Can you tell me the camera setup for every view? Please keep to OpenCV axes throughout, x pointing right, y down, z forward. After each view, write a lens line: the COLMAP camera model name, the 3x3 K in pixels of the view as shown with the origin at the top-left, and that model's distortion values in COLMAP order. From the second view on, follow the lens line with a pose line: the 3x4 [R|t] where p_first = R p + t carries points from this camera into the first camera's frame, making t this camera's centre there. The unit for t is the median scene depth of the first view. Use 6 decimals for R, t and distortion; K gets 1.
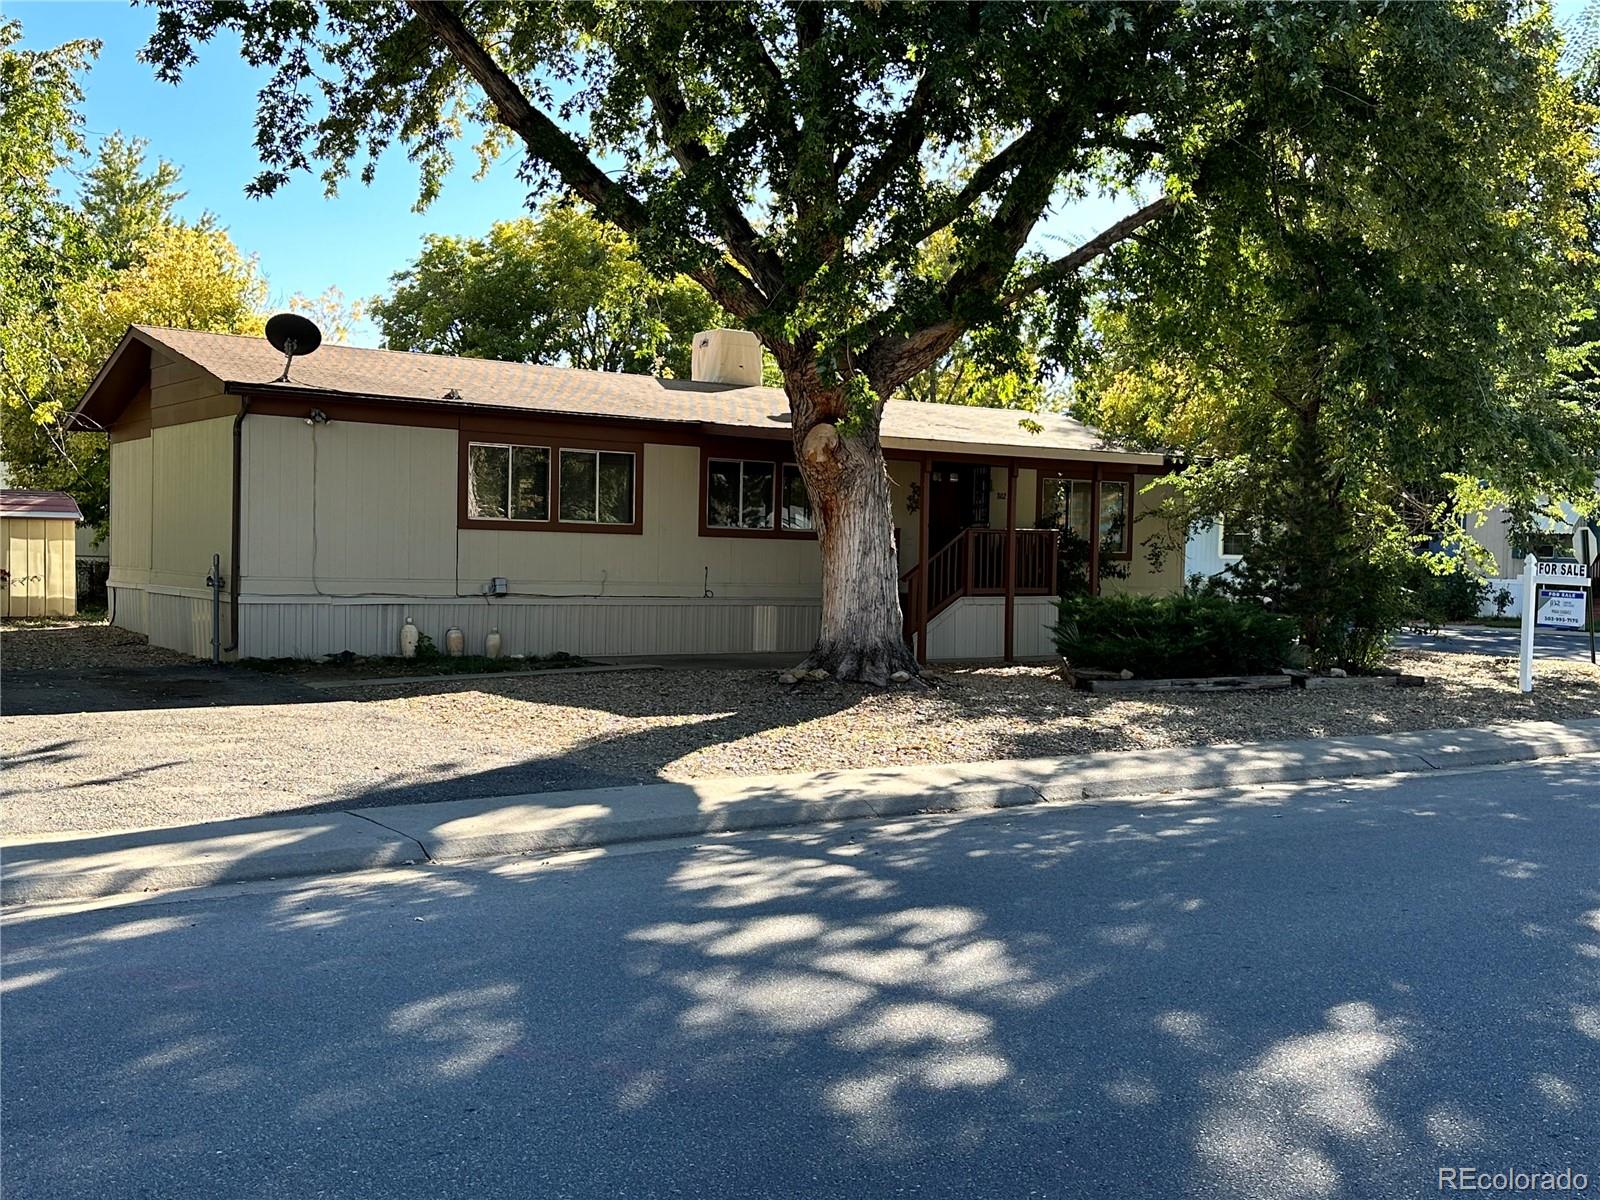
lens RADIAL K [[1641.0, 0, 800.0], [0, 1641.0, 600.0], [0, 0, 1]] dist [-0.000925, -0.000295]
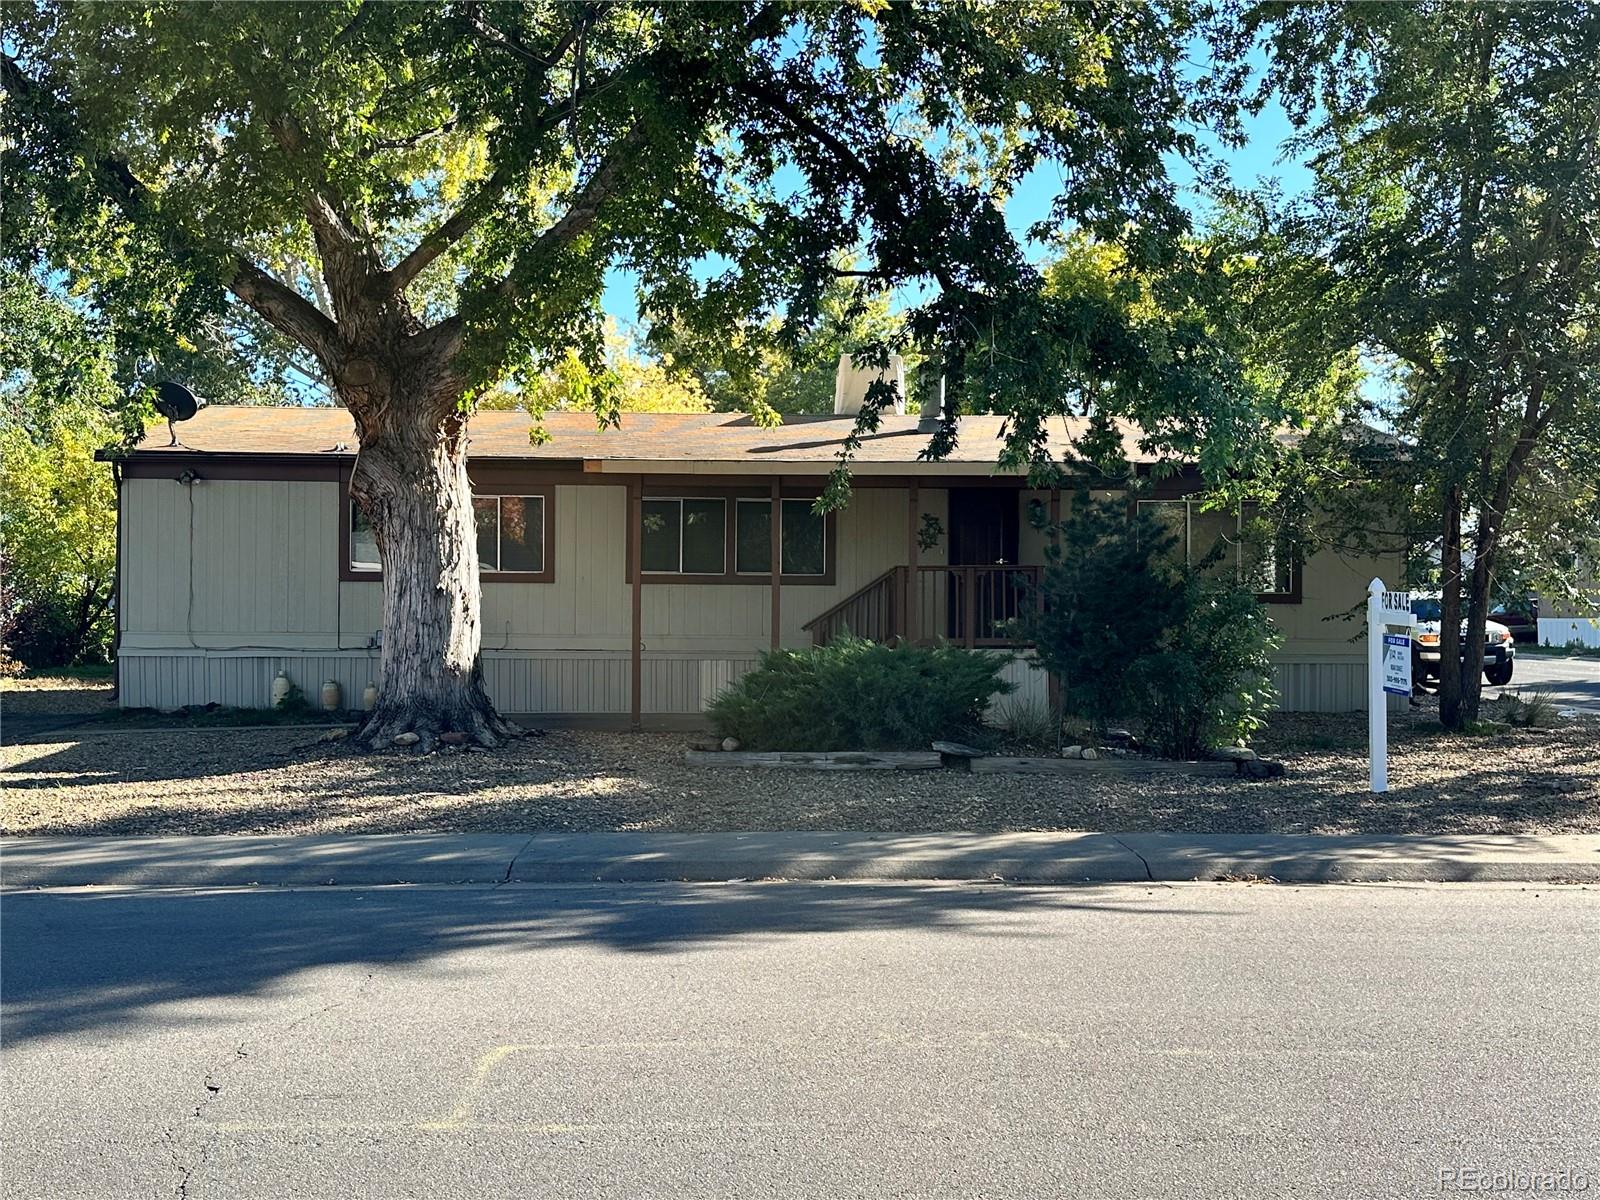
lens RADIAL K [[1641.0, 0, 800.0], [0, 1641.0, 600.0], [0, 0, 1]] dist [-0.000925, -0.000295]
pose [[0.832101, -0.020993, -0.554227, 0.606863], [-0.001142, 0.999216, -0.039562, 0.007193], [0.554624, 0.033552, 0.831425, 0.341066]]
